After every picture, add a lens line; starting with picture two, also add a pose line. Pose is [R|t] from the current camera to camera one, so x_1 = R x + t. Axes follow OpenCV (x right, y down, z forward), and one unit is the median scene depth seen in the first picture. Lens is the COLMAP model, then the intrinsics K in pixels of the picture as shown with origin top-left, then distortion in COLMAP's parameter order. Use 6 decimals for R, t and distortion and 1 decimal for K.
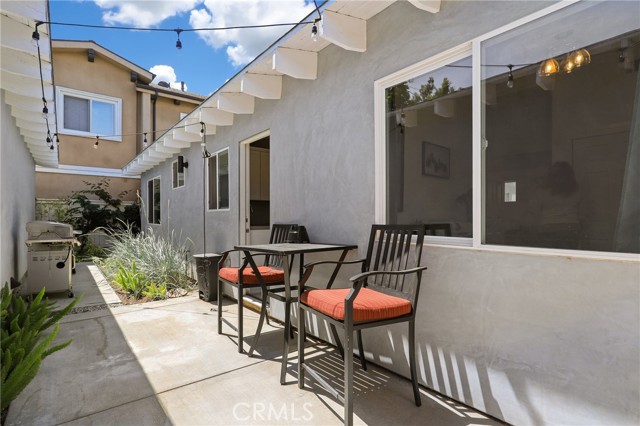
lens RADIAL K [[320.6, 0, 321.4], [0, 320.6, 217.1], [0, 0, 1]] dist [0.000742, 0.000944]
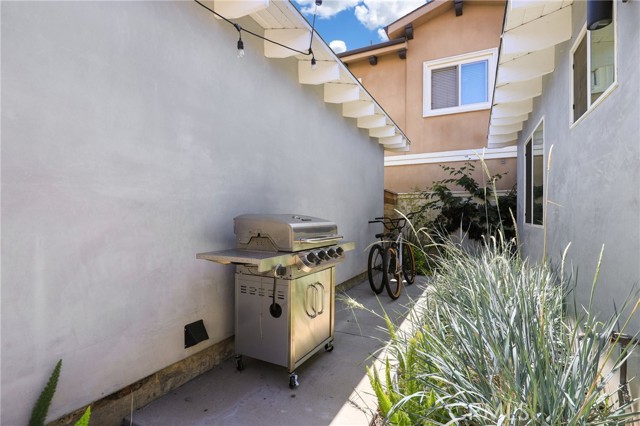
lens RADIAL K [[320.6, 0, 321.2], [0, 320.6, 215.0], [0, 0, 1]] dist [0.000742, 0.000944]
pose [[0.417311, -0.004052, -0.908755, -0.166707], [-0.000040, 0.999990, -0.004478, 0.005722], [0.908764, 0.001905, 0.417307, 0.408691]]
